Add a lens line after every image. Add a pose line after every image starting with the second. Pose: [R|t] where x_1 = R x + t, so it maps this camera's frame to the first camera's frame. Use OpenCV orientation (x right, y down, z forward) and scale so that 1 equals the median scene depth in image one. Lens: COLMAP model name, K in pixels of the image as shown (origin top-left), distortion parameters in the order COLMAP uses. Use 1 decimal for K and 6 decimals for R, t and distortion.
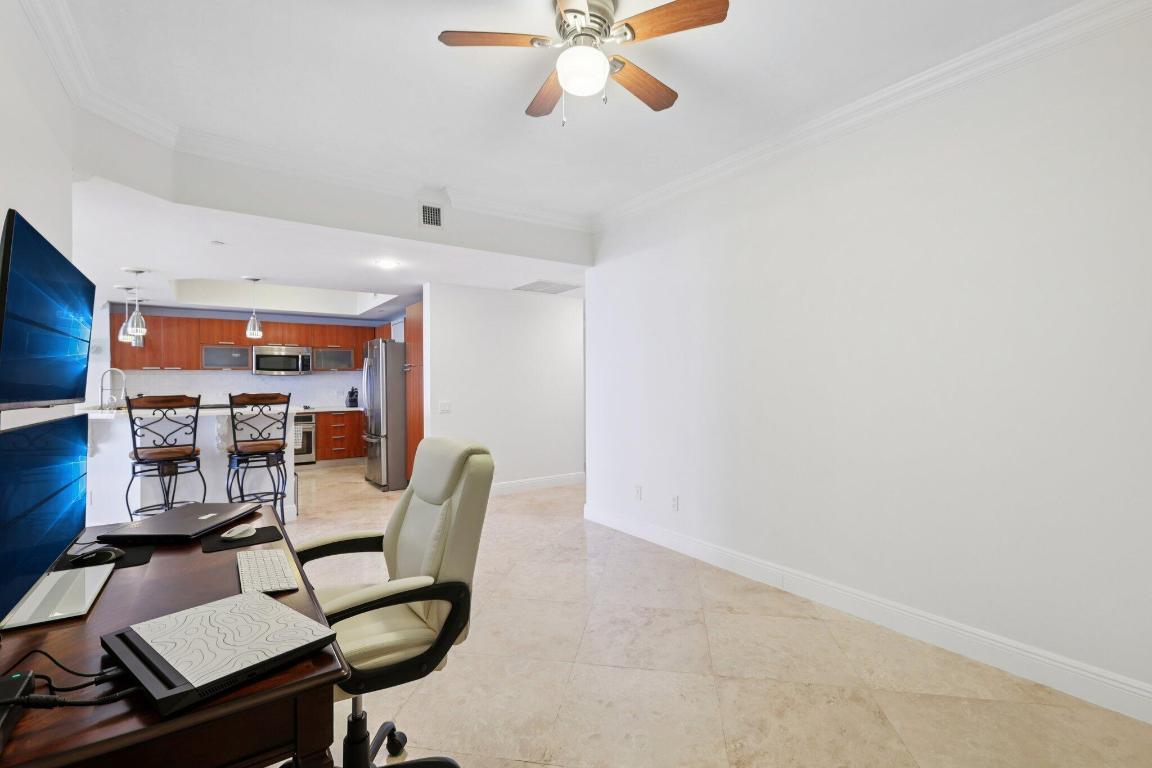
lens RADIAL K [[511.2, 0, 578.6], [0, 511.2, 384.7], [0, 0, 1]] dist [-0.000089, 0.000292]
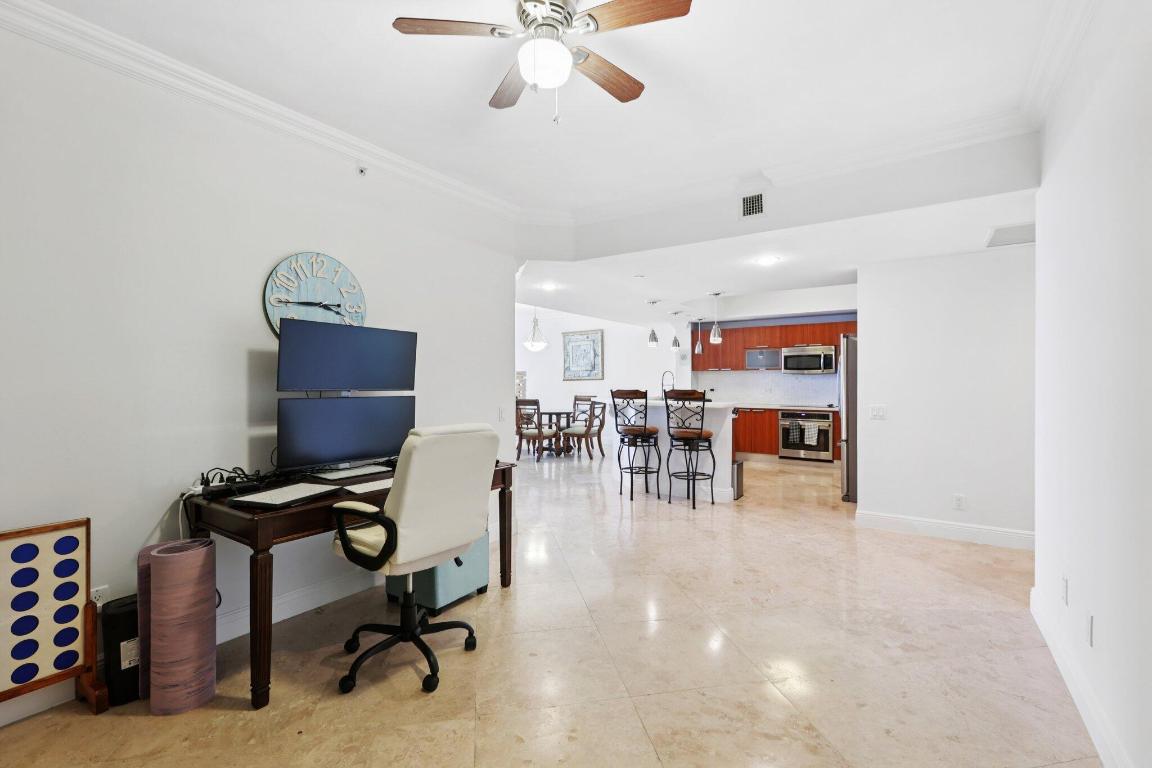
lens RADIAL K [[511.2, 0, 578.6], [0, 511.2, 384.7], [0, 0, 1]] dist [-0.000089, 0.000292]
pose [[0.350560, 0.011897, -0.936465, 0.434978], [-0.008133, 0.999920, 0.009658, -0.005165], [0.936505, 0.004230, 0.350629, 0.331324]]
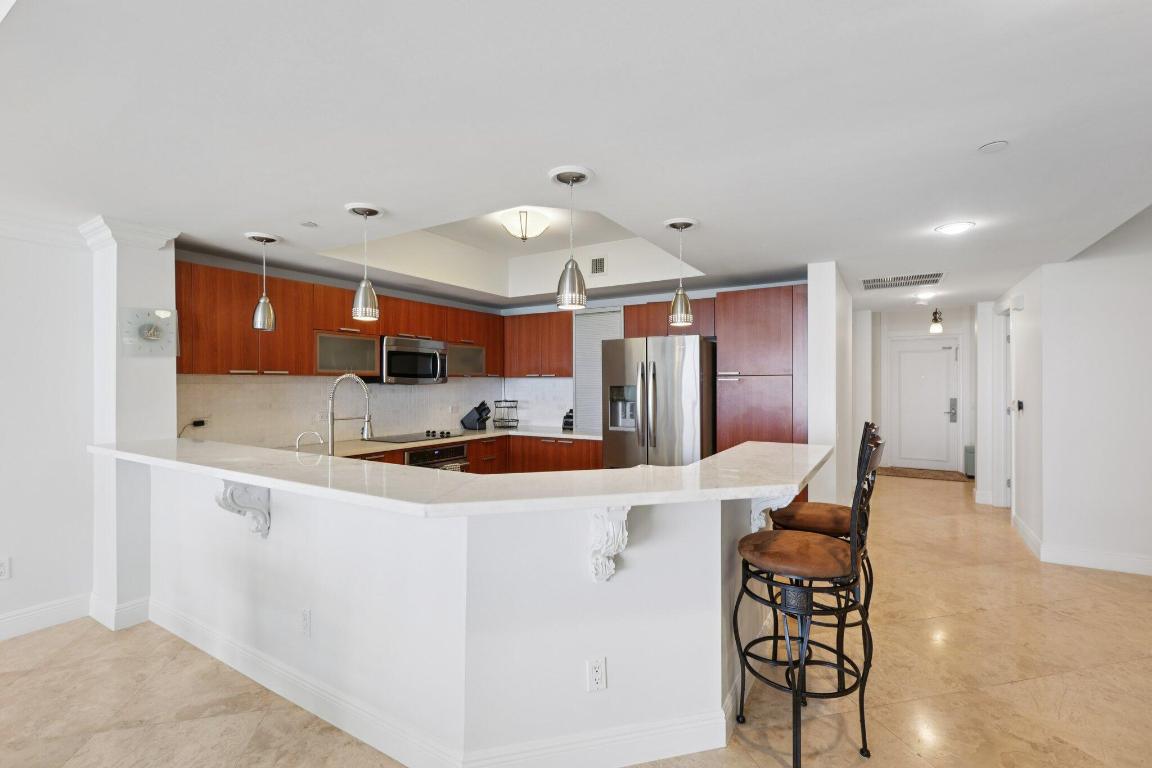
lens RADIAL K [[511.2, 0, 578.6], [0, 511.2, 384.7], [0, 0, 1]] dist [-0.000089, 0.000292]
pose [[0.919996, 0.001064, 0.391927, -1.138889], [0.002284, 0.999965, -0.008076, -0.022027], [-0.391921, 0.008325, 0.919961, 0.599682]]
